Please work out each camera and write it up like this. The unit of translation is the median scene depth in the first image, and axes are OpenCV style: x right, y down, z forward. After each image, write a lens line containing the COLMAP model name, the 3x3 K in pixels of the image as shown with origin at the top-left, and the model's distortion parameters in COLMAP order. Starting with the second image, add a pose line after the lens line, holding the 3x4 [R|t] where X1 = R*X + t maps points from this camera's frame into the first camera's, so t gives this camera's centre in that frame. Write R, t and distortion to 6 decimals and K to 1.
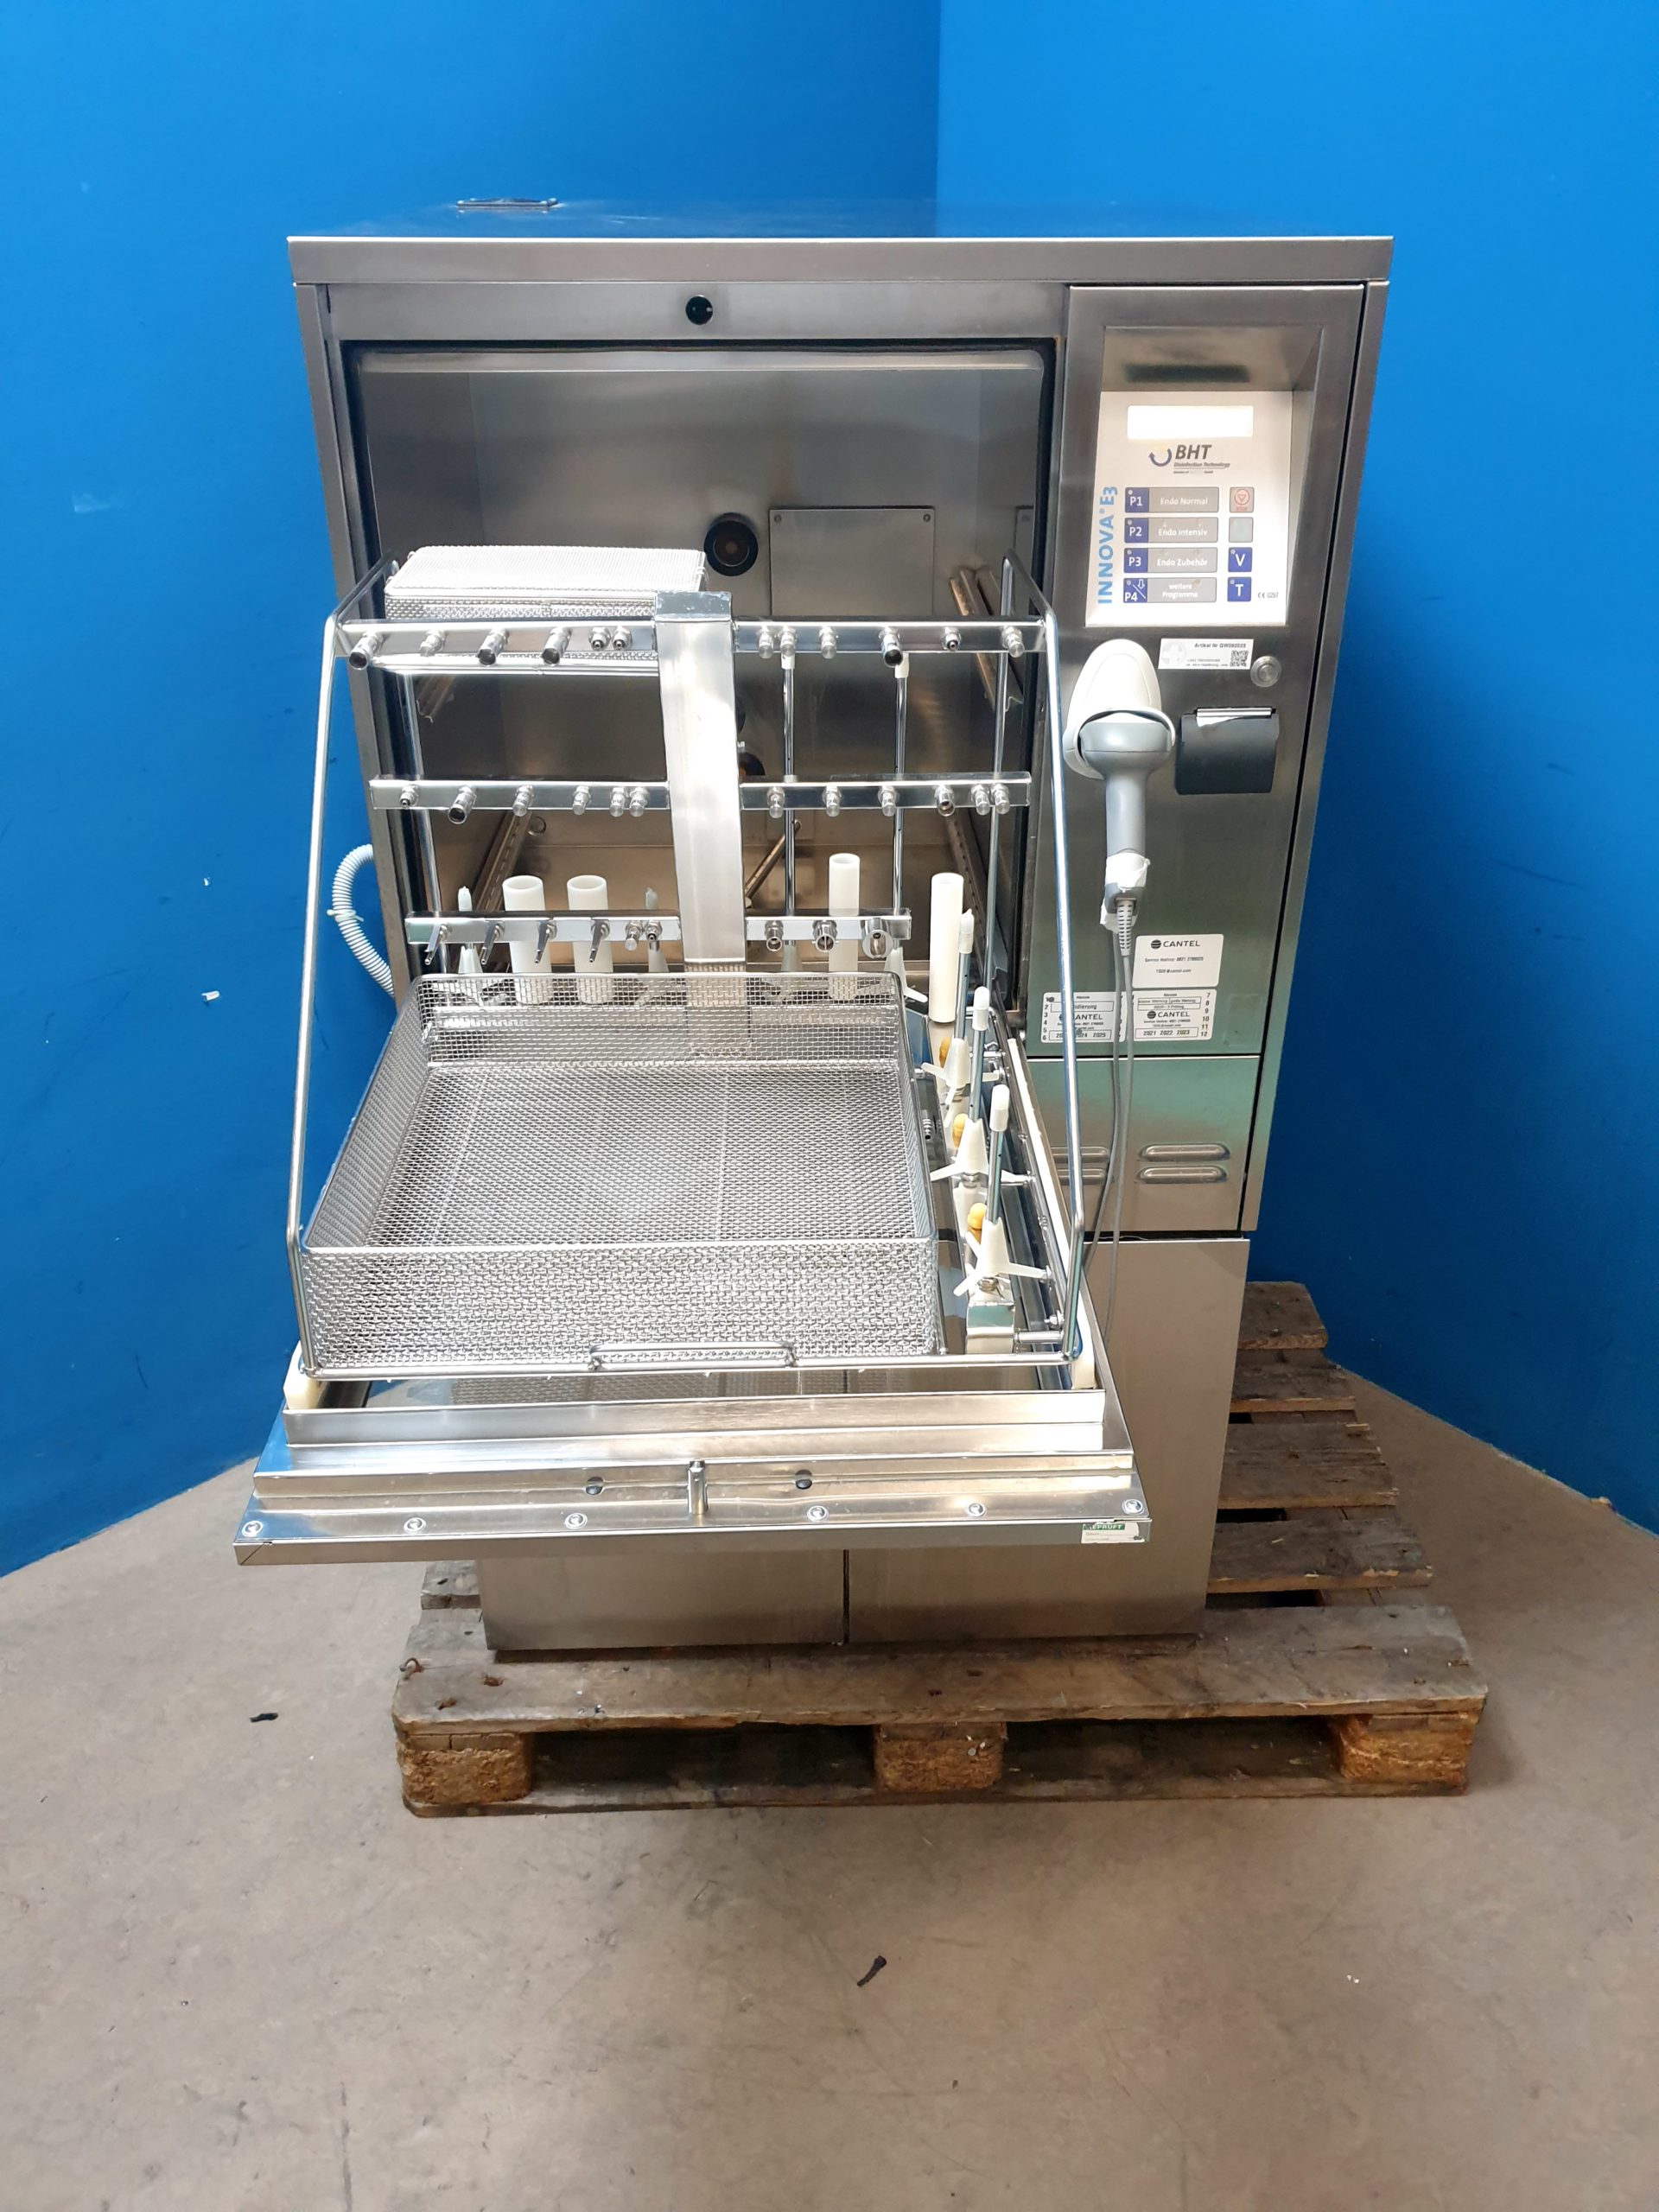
lens RADIAL K [[1741.6, 0, 837.7], [0, 1741.6, 1080.0], [0, 0, 1]] dist [-0.008025, 0.040038]
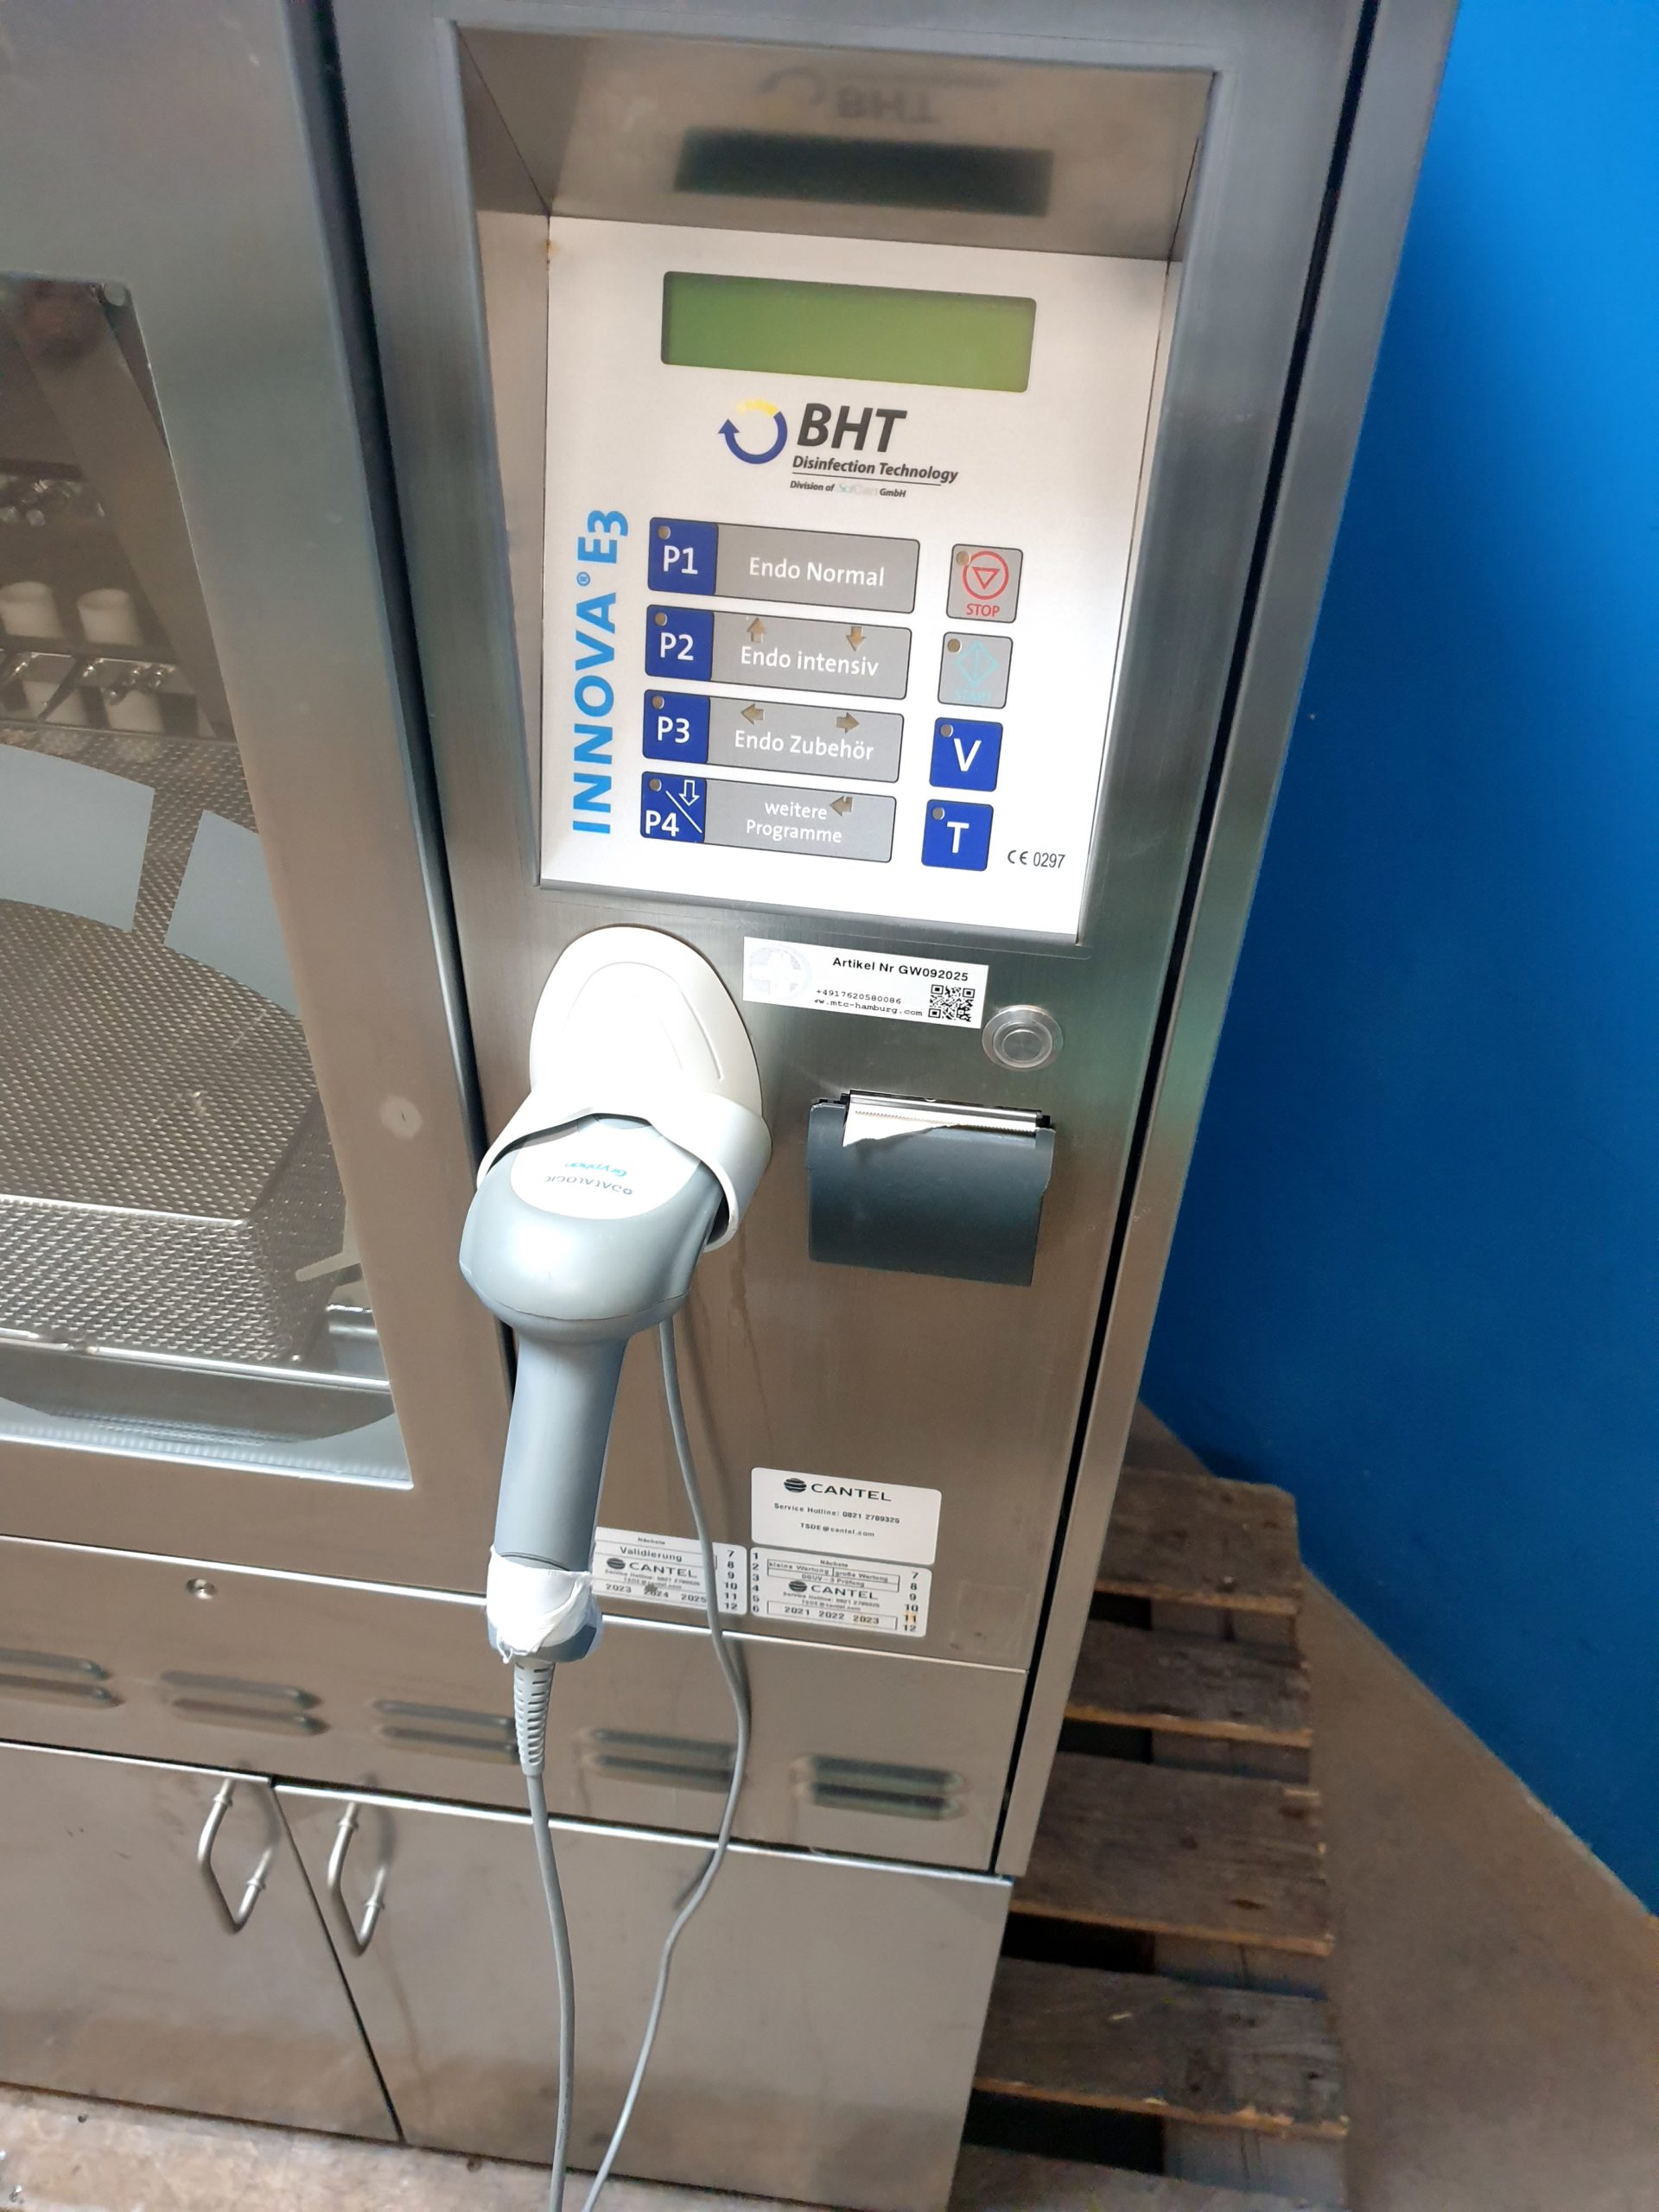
lens RADIAL K [[1741.6, 0, 832.0], [0, 1741.6, 1121.7], [0, 0, 1]] dist [-0.008025, 0.040038]
pose [[0.988164, 0.122759, -0.091986, 0.206890], [-0.098578, 0.967623, 0.232355, -0.257506], [0.117531, -0.220538, 0.968271, 0.537516]]
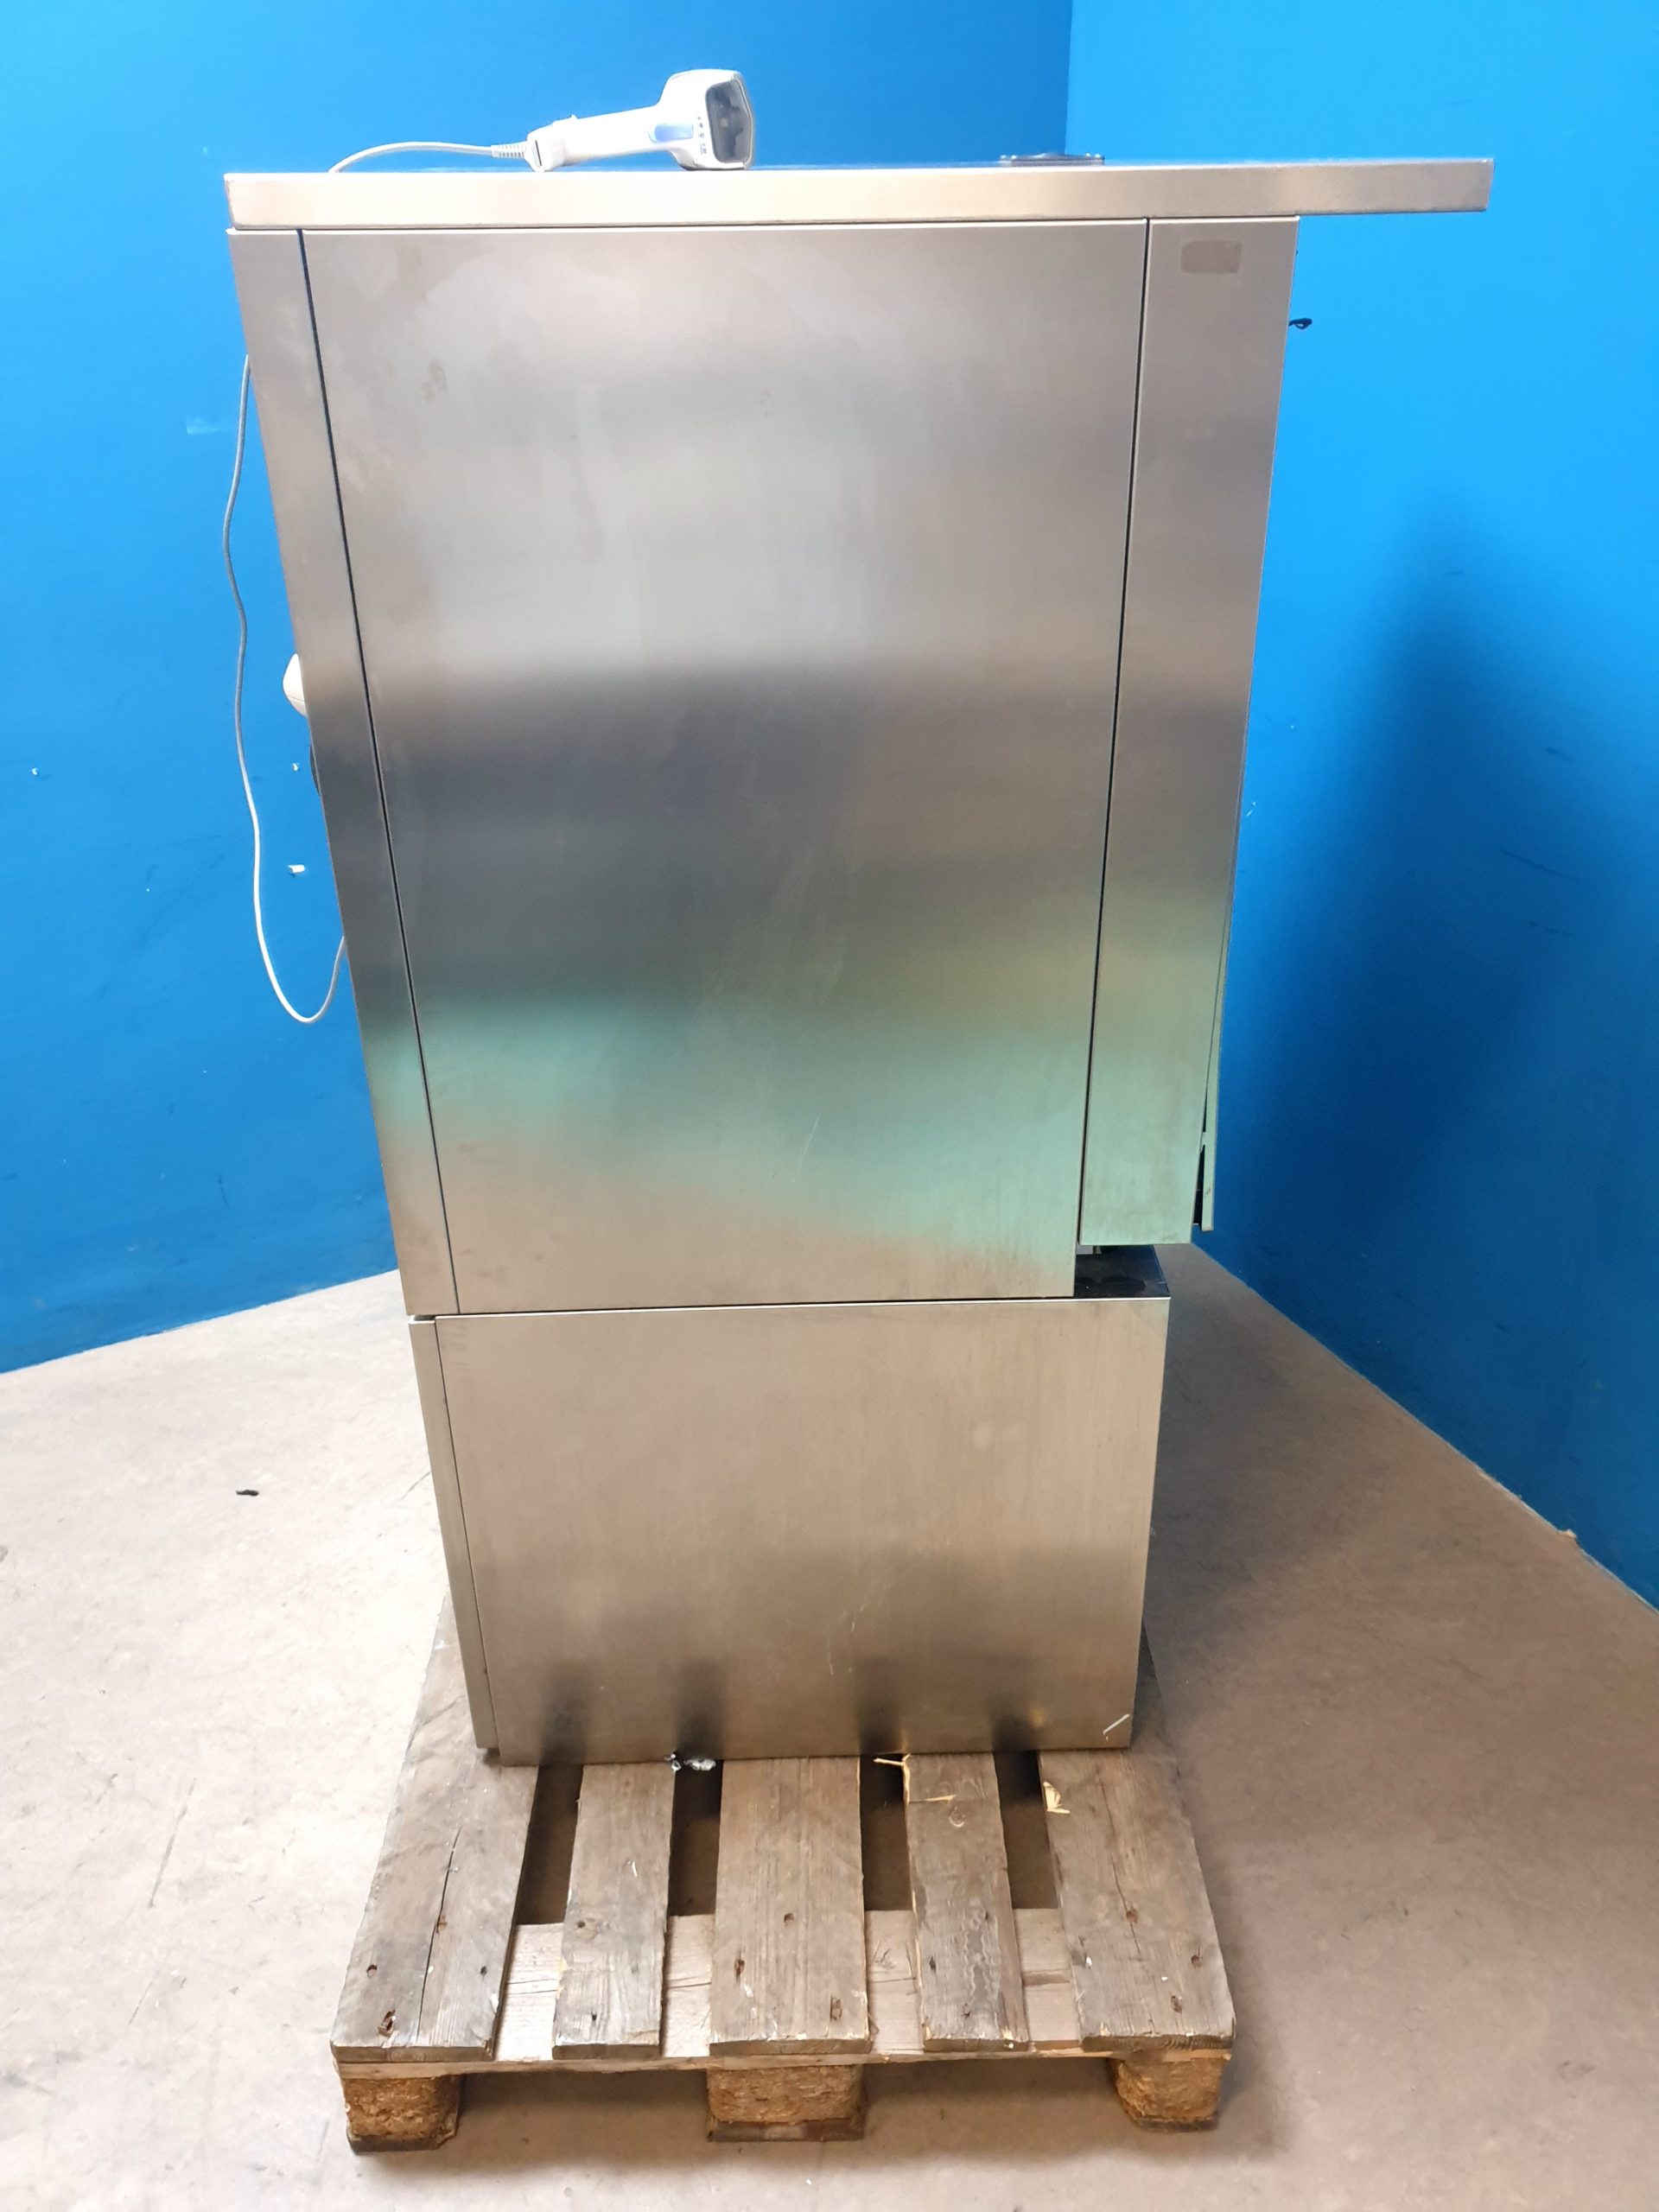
lens RADIAL K [[1741.6, 0, 826.8], [0, 1741.6, 1105.6], [0, 0, 1]] dist [-0.008025, 0.040038]
pose [[0.963961, 0.120842, -0.237014, 0.347767], [-0.119682, 0.992624, 0.019330, 0.055329], [0.237602, 0.009733, 0.971314, -0.034962]]
